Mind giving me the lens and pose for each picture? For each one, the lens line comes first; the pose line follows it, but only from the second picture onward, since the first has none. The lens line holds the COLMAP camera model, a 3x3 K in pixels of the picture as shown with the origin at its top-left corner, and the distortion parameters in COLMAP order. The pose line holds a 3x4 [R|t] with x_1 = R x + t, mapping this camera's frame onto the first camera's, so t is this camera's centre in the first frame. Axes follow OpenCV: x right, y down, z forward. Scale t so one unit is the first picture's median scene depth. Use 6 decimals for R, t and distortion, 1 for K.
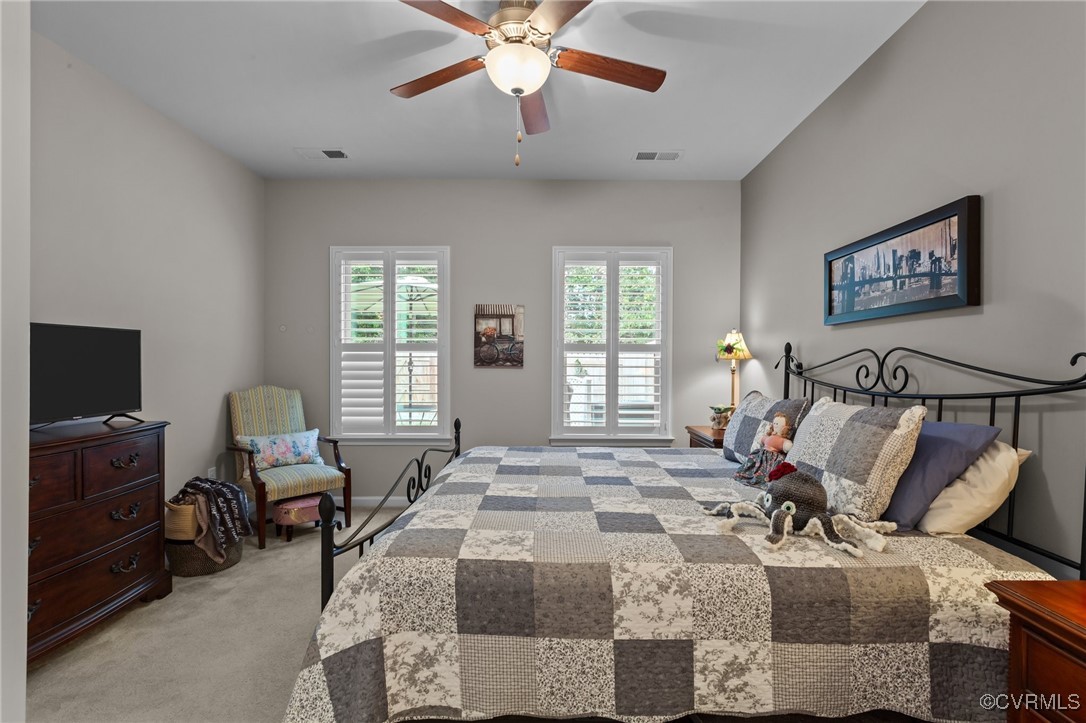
lens RADIAL K [[524.8, 0, 547.9], [0, 524.8, 372.6], [0, 0, 1]] dist [-0.002561, 0.000091]
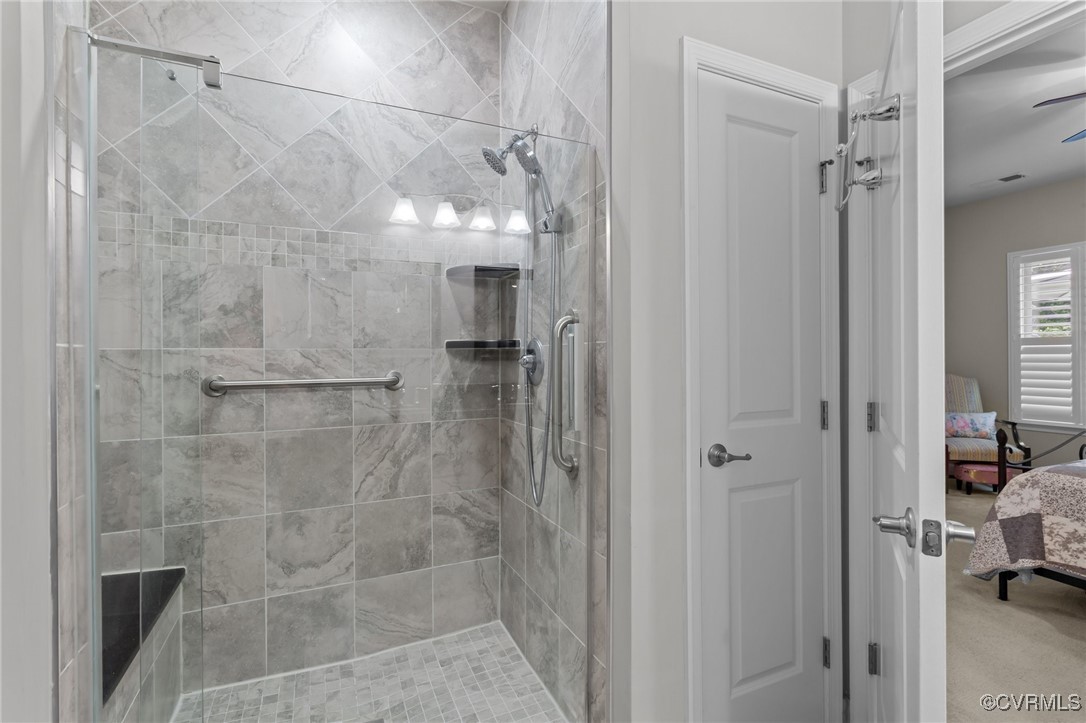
lens RADIAL K [[512.6, 0, 548.7], [0, 512.6, 355.4], [0, 0, 1]] dist [0.003959, -0.000045]
pose [[0.428170, -0.010440, -0.903638, 0.320267], [-0.008114, 0.999849, -0.015396, 0.011978], [0.903662, 0.013924, 0.428020, -0.729556]]
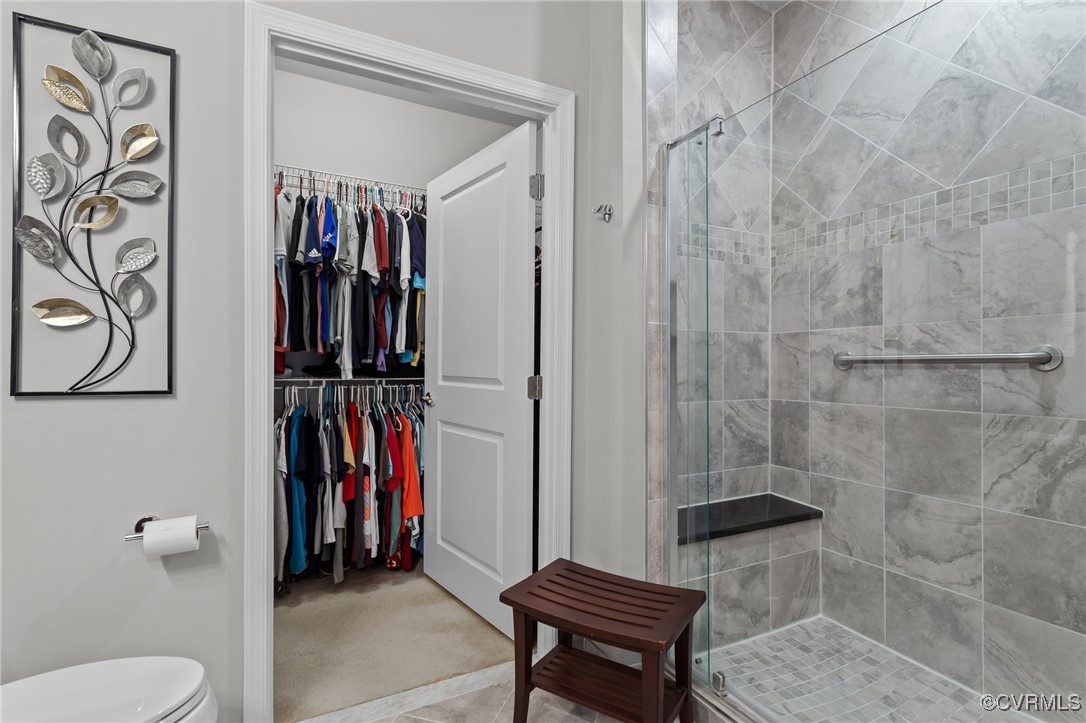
lens RADIAL K [[516.7, 0, 550.6], [0, 516.7, 365.0], [0, 0, 1]] dist [0.002736, 0.001187]
pose [[-0.878679, -0.011527, -0.477274, 0.261210], [-0.018066, 0.999795, 0.009114, 0.066627], [0.477071, 0.016631, -0.878707, -0.233291]]
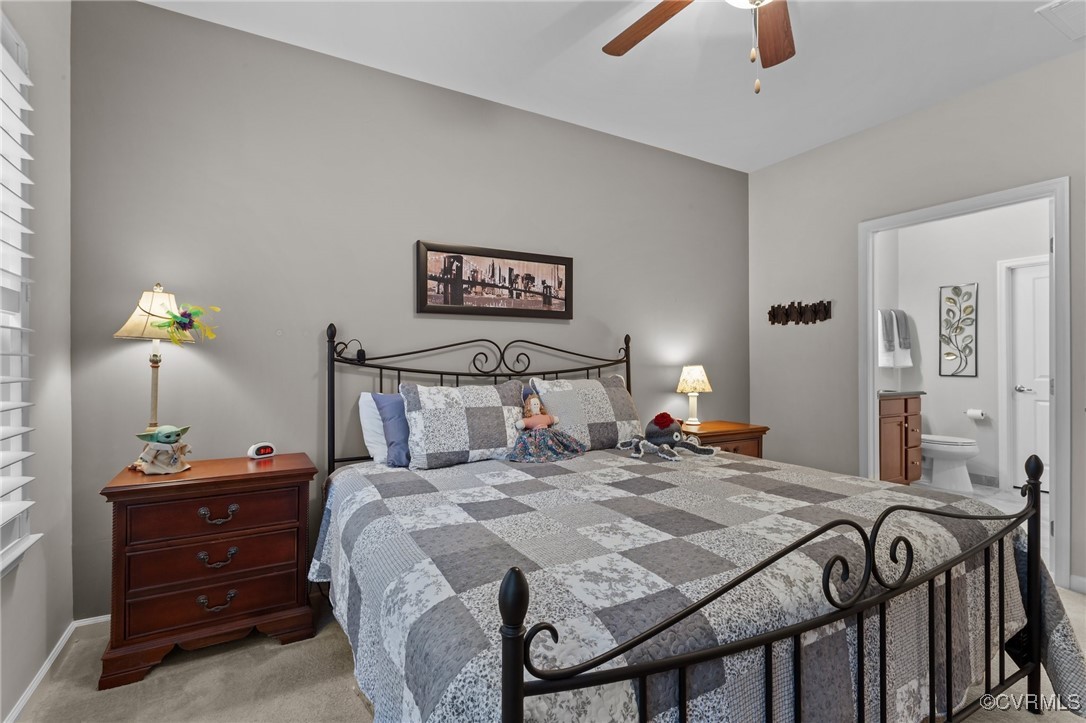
lens RADIAL K [[516.7, 0, 550.6], [0, 516.7, 365.0], [0, 0, 1]] dist [0.002736, 0.001187]
pose [[-0.515960, -0.005168, 0.856597, -0.539557], [0.019065, 0.999665, 0.017514, -0.003781], [-0.856400, 0.025367, -0.515689, 1.596780]]
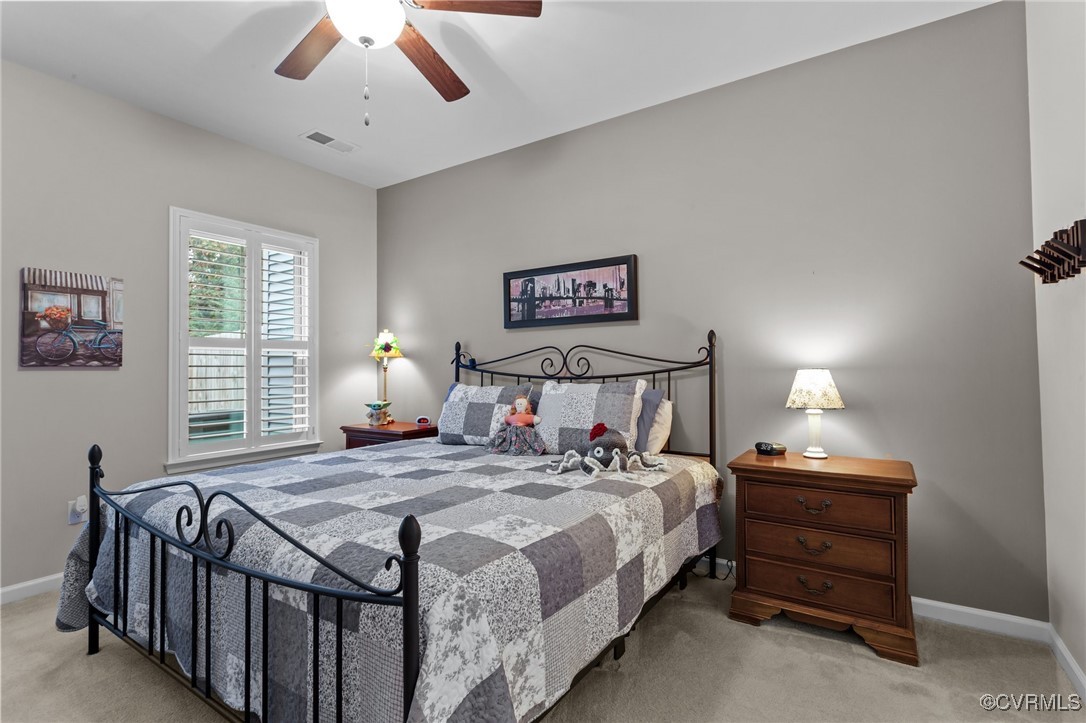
lens RADIAL K [[516.7, 0, 550.6], [0, 516.7, 365.0], [0, 0, 1]] dist [0.002736, 0.001187]
pose [[0.537184, -0.007091, 0.843435, -0.591846], [0.031828, 0.999423, -0.011868, 0.021962], [-0.842864, 0.033220, 0.537100, 0.281413]]
